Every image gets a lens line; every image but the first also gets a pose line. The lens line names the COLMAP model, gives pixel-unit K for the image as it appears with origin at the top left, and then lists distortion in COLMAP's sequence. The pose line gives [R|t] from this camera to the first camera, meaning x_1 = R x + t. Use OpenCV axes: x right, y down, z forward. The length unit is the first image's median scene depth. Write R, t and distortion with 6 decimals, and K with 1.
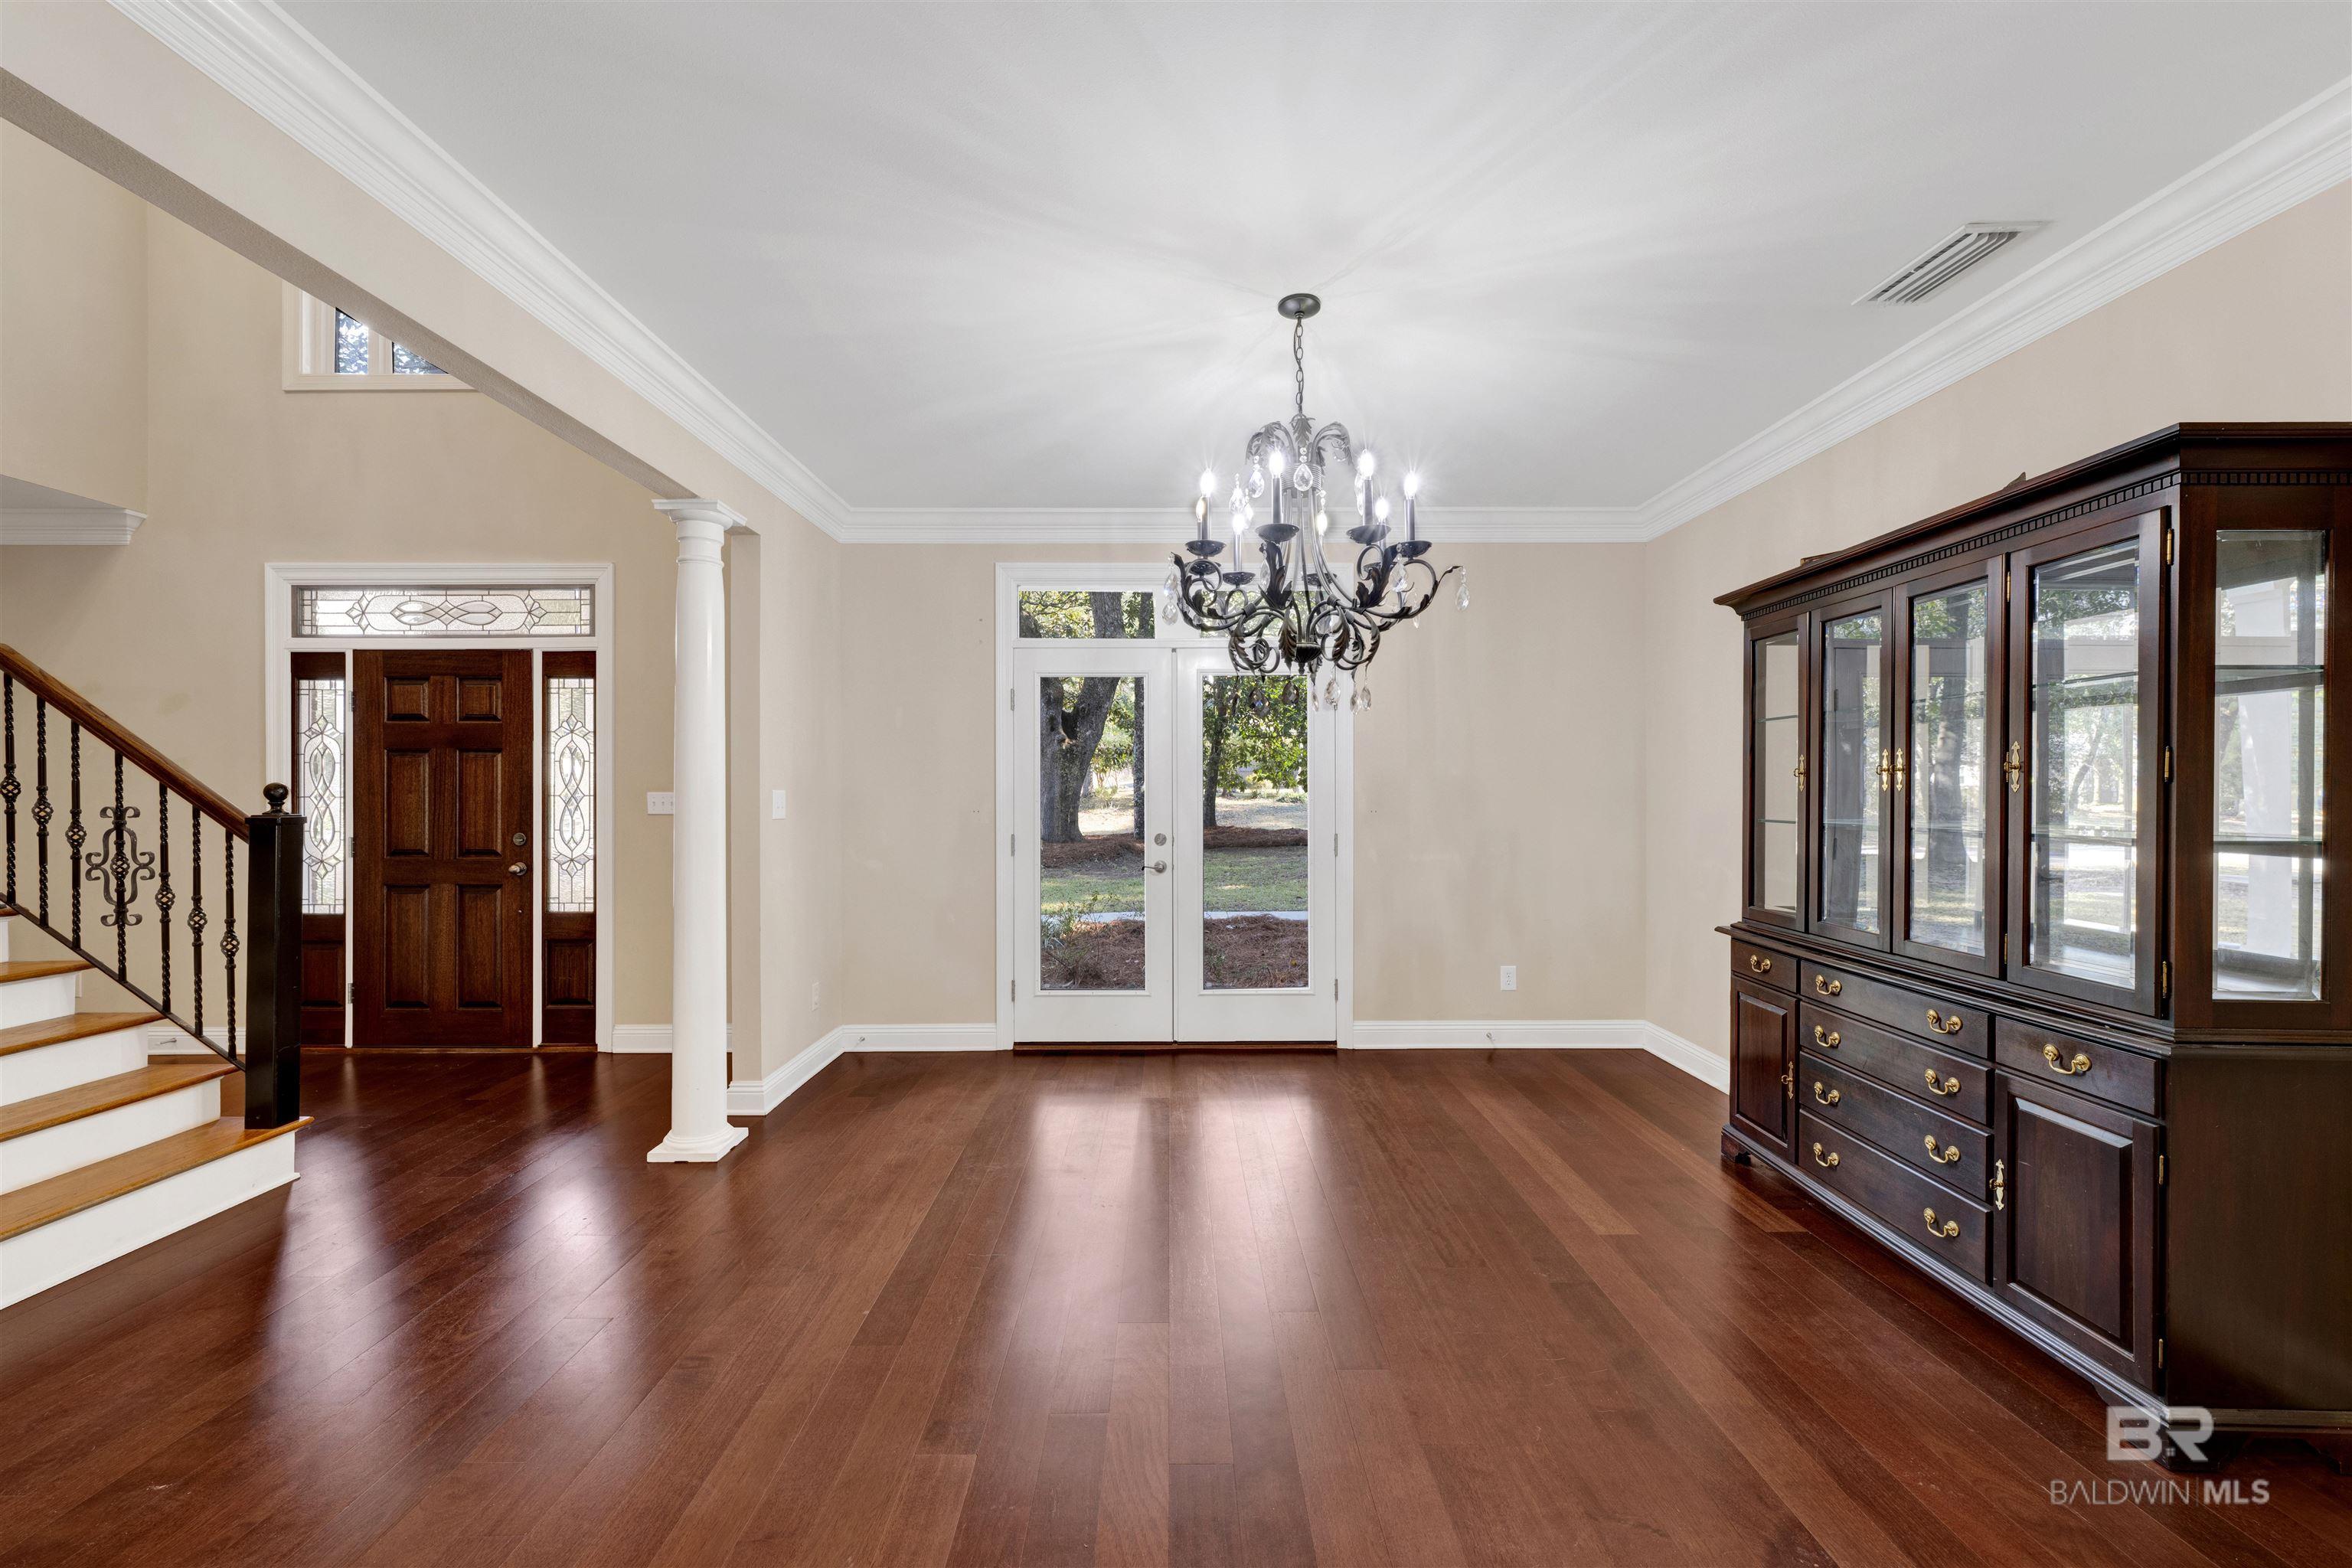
lens RADIAL K [[959.7, 0, 1154.8], [0, 959.7, 796.0], [0, 0, 1]] dist [0.008339, -0.001385]
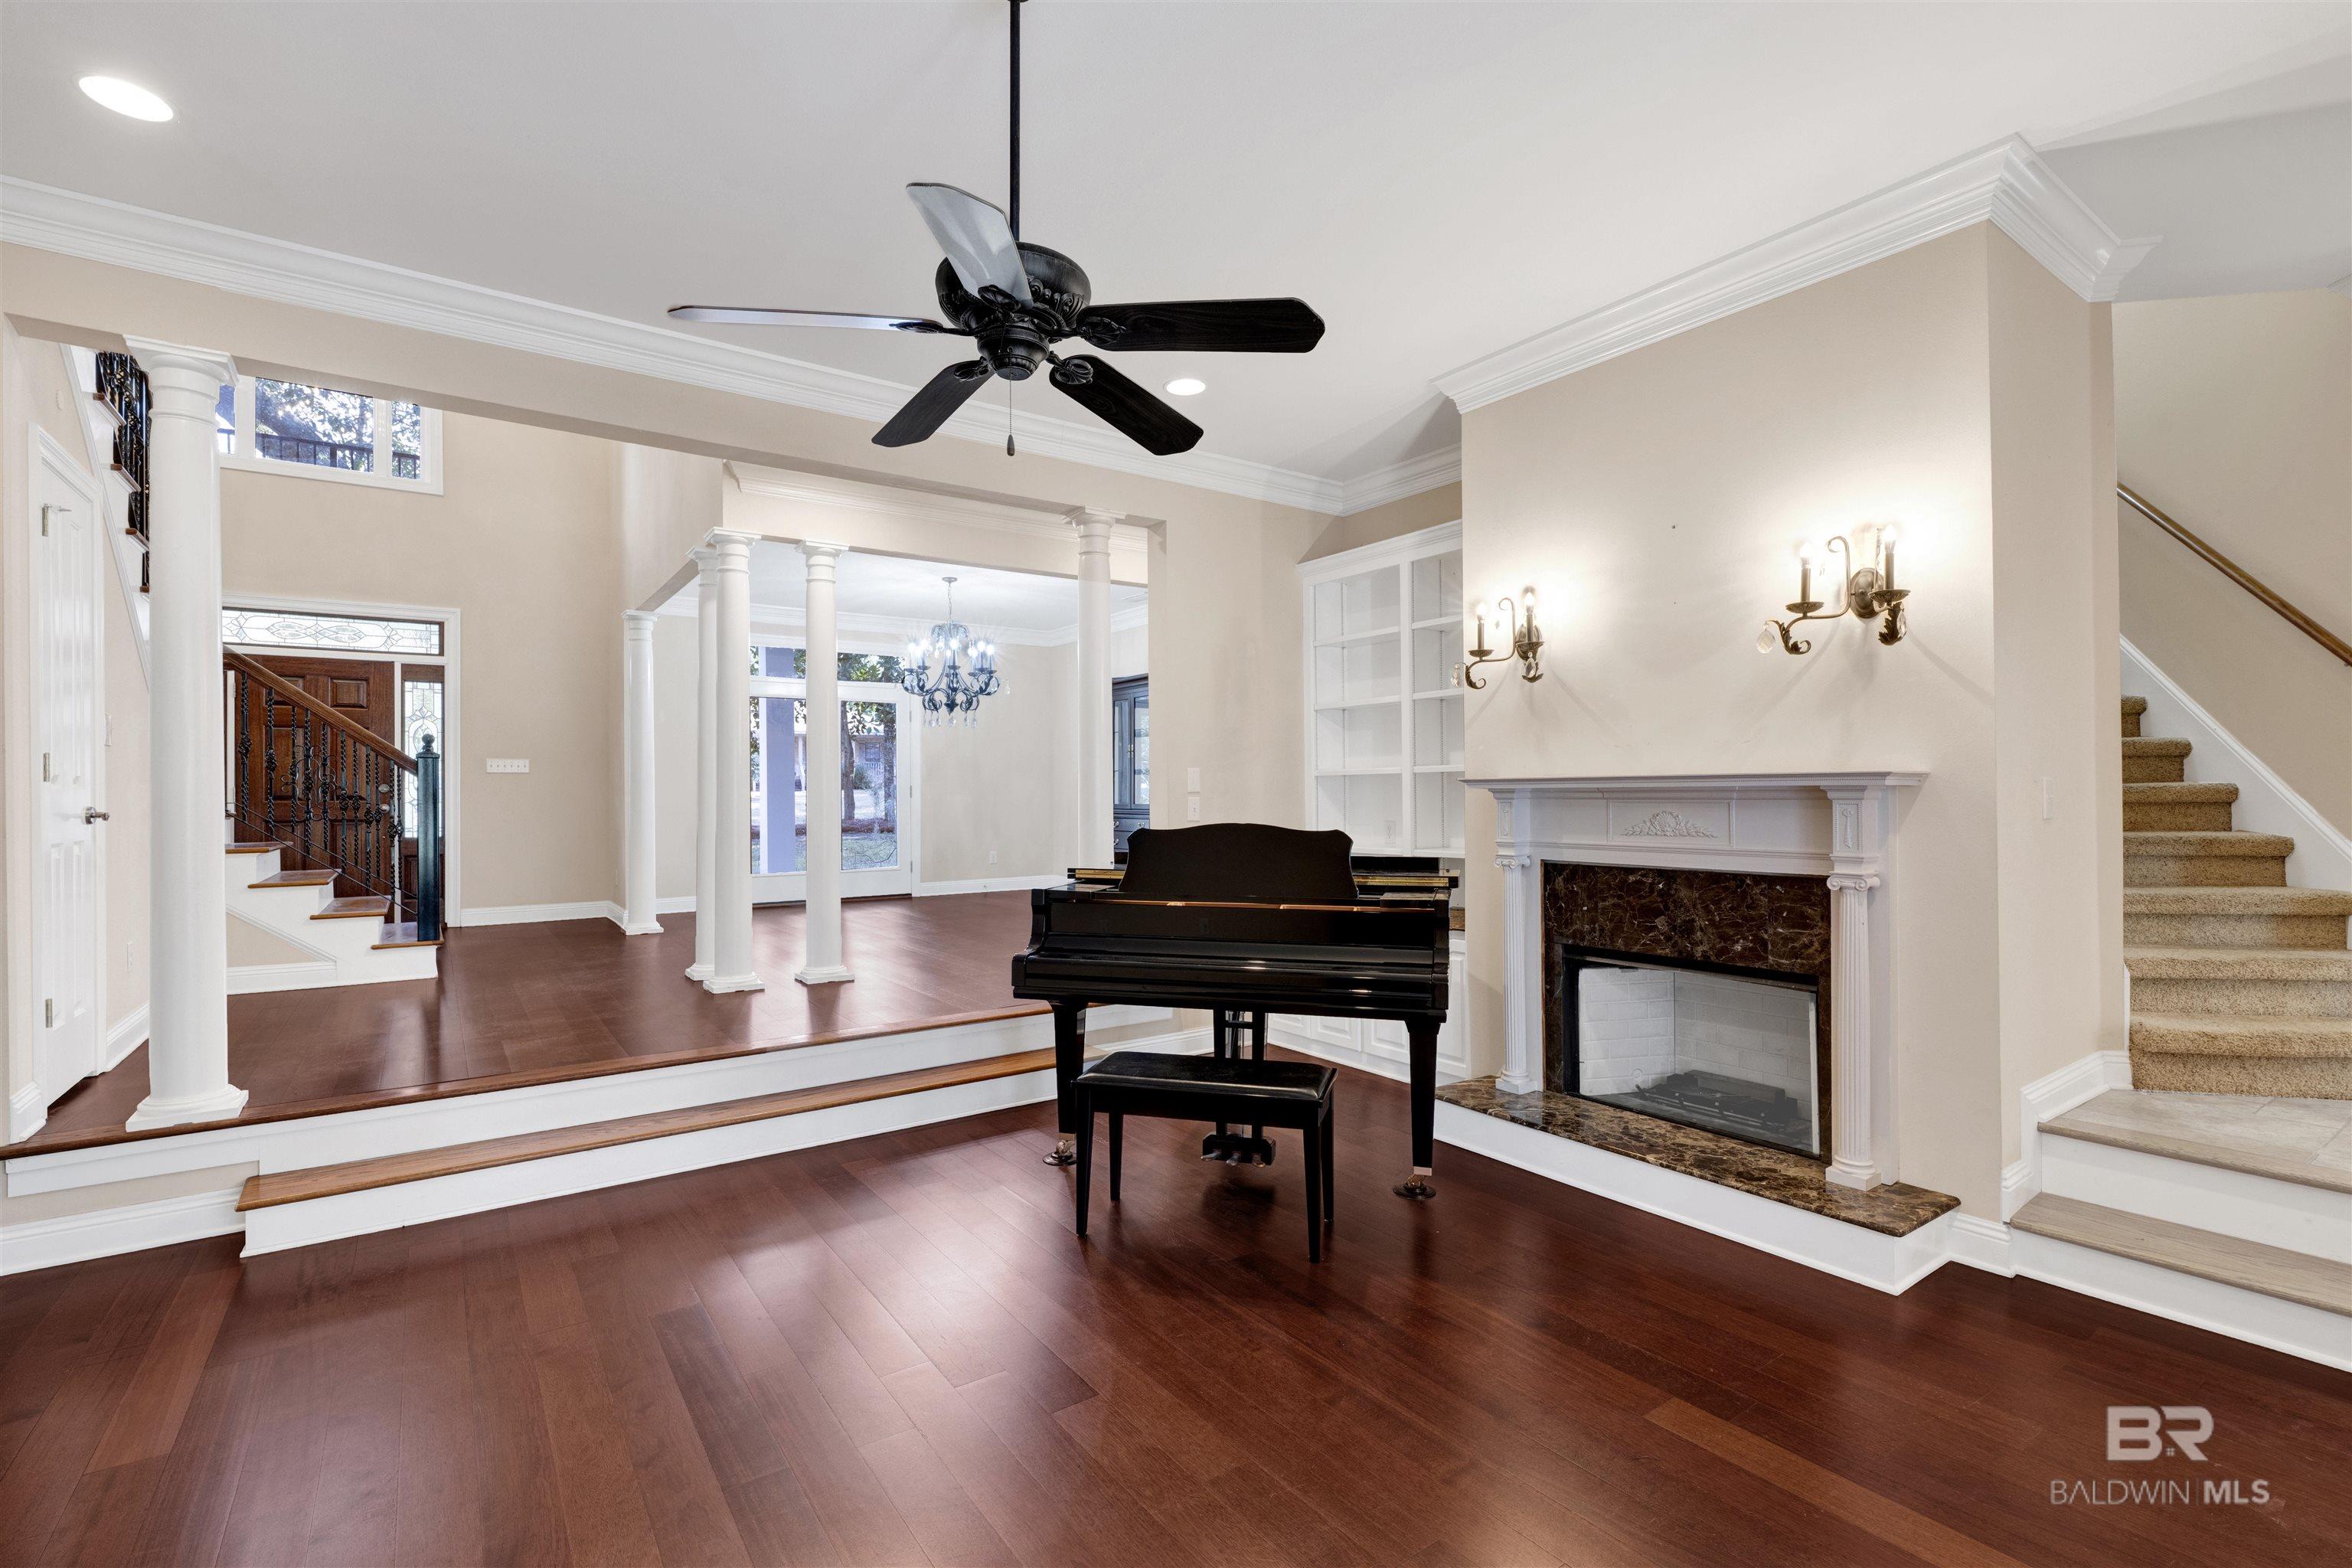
lens RADIAL K [[1095.1, 0, 1186.9], [0, 1095.1, 793.1], [0, 0, 1]] dist [0.002744, 0.000625]
pose [[0.819473, -0.002414, 0.573113, -0.706584], [0.007105, 0.999957, -0.005948, 0.081655], [-0.573074, 0.008946, 0.819455, -1.273621]]
